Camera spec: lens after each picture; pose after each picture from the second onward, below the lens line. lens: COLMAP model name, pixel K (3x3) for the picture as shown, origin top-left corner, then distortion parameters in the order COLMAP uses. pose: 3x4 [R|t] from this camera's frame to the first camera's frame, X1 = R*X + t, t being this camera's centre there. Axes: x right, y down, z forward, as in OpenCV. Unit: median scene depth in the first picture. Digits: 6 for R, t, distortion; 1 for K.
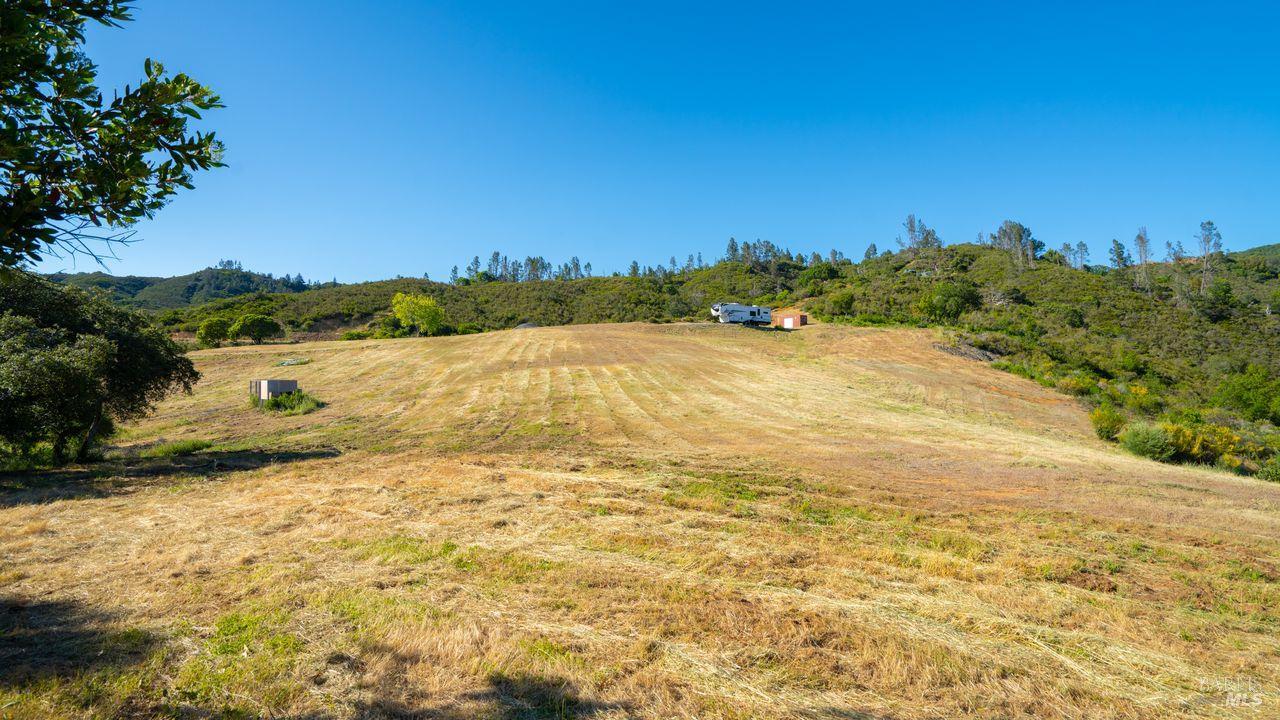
lens RADIAL K [[923.5, 0, 640.0], [0, 923.5, 360.0], [0, 0, 1]] dist [0.116497, -0.140152]
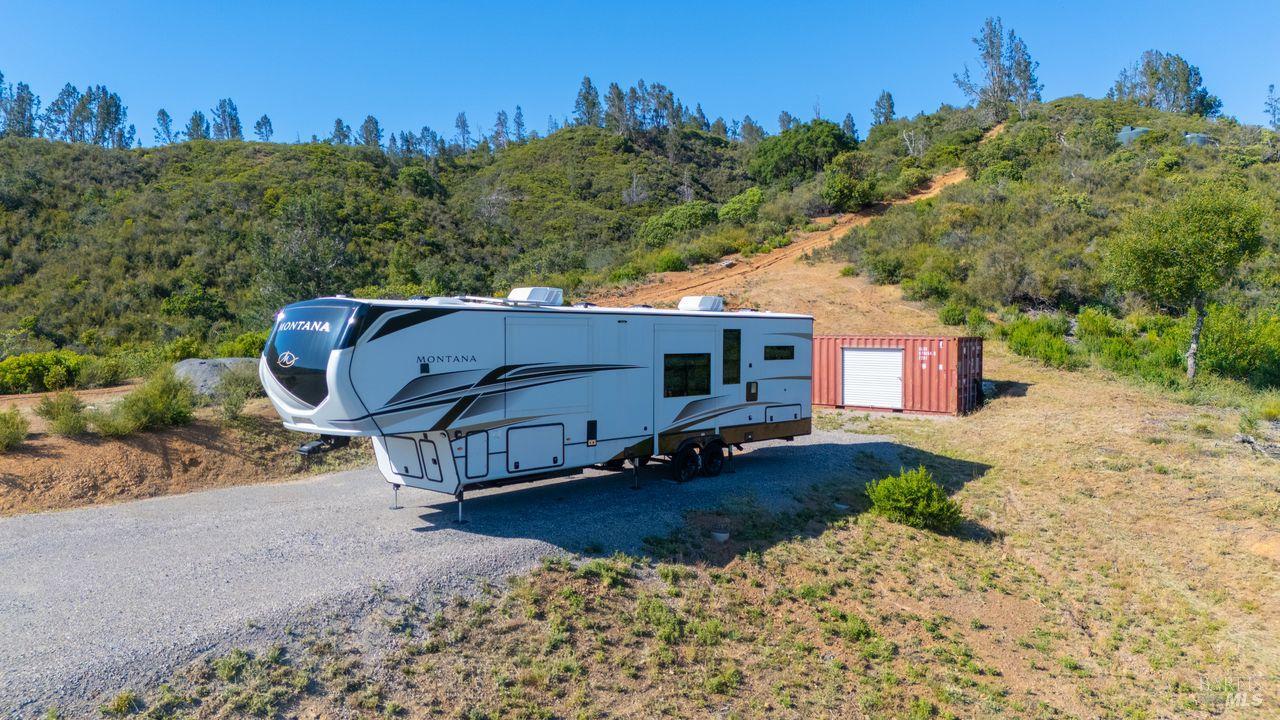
lens RADIAL K [[923.5, 0, 640.0], [0, 923.5, 360.0], [0, 0, 1]] dist [0.116497, -0.140152]
pose [[0.989627, -0.005741, 0.143547, 0.058270], [-0.009156, 0.994650, 0.102901, -0.037388], [-0.143370, -0.103147, 0.984279, 0.519344]]
